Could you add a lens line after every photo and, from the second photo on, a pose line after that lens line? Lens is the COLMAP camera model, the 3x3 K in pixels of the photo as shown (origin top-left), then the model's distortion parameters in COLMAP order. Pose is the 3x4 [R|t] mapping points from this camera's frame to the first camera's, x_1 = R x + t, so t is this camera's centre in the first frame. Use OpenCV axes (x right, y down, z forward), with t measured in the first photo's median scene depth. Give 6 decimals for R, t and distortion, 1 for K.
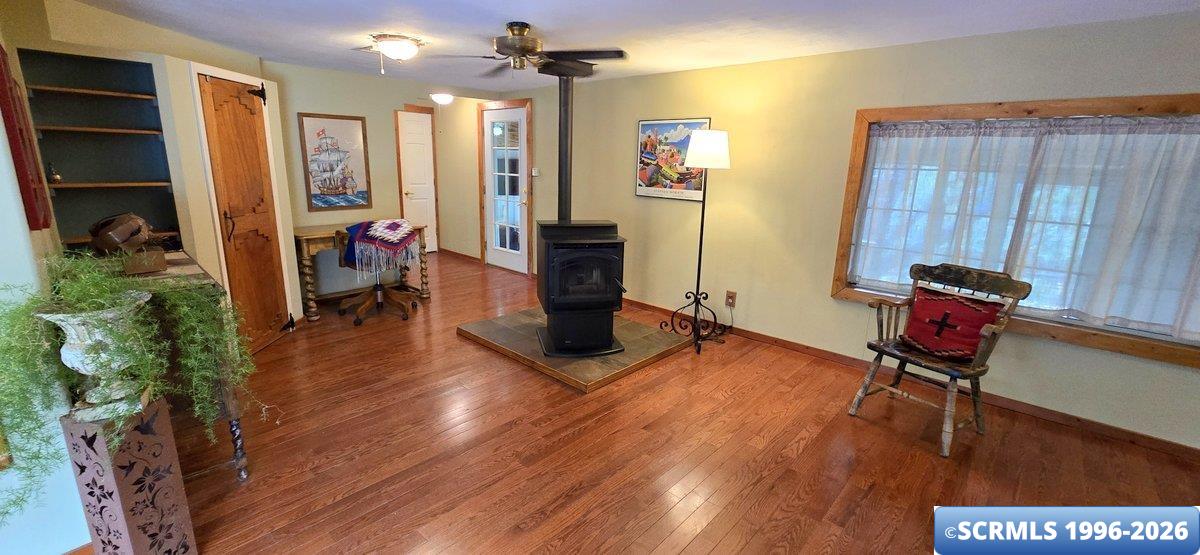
lens RADIAL K [[495.2, 0, 595.8], [0, 495.2, 277.4], [0, 0, 1]] dist [-0.000346, 0.000566]
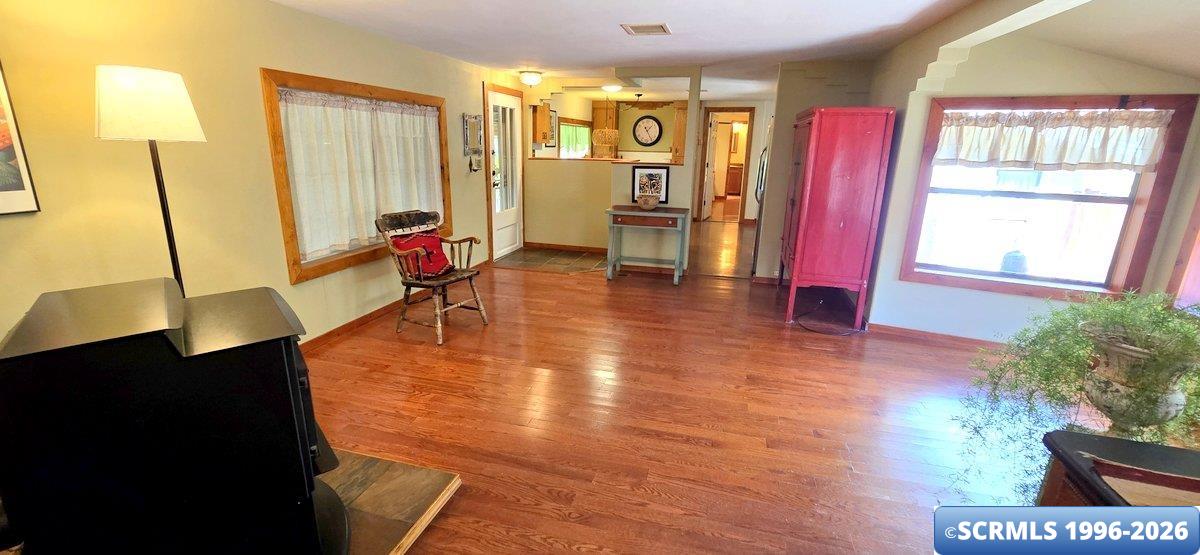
lens RADIAL K [[495.2, 0, 599.7], [0, 495.2, 275.3], [0, 0, 1]] dist [-0.000346, 0.000566]
pose [[-0.469929, -0.259315, 0.843755, -0.457326], [0.171247, 0.910932, 0.375337, -0.188005], [-0.865933, 0.320873, -0.383666, 0.758497]]
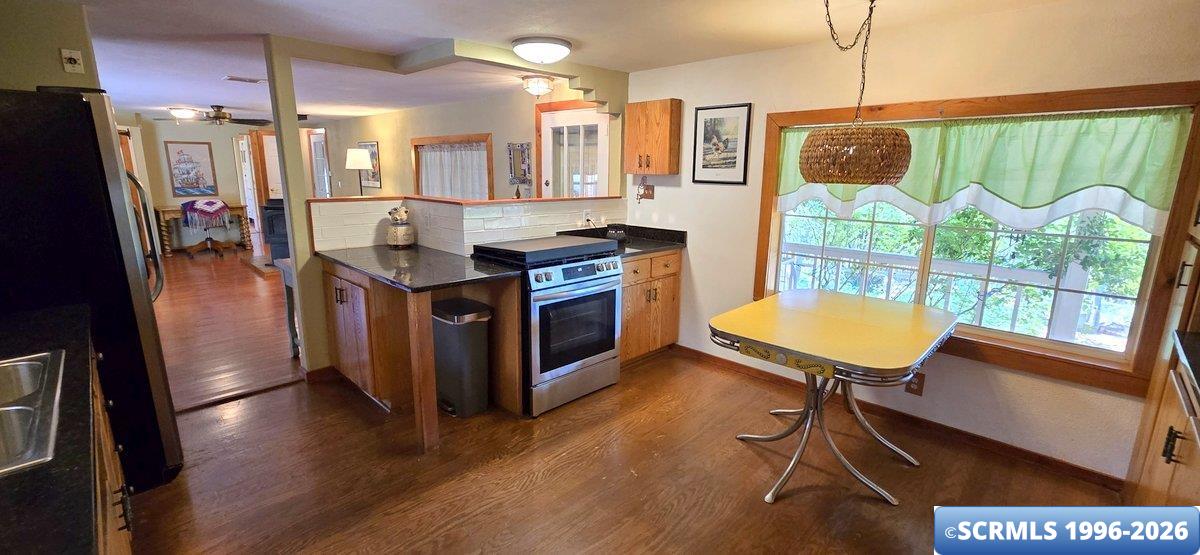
lens RADIAL K [[495.2, 0, 602.5], [0, 495.2, 269.0], [0, 0, 1]] dist [-0.000346, 0.000566]
pose [[0.999671, -0.008059, -0.024357, 1.088109], [0.007369, 0.999573, -0.028286, 0.201911], [0.024575, 0.028097, 0.999303, -0.780006]]
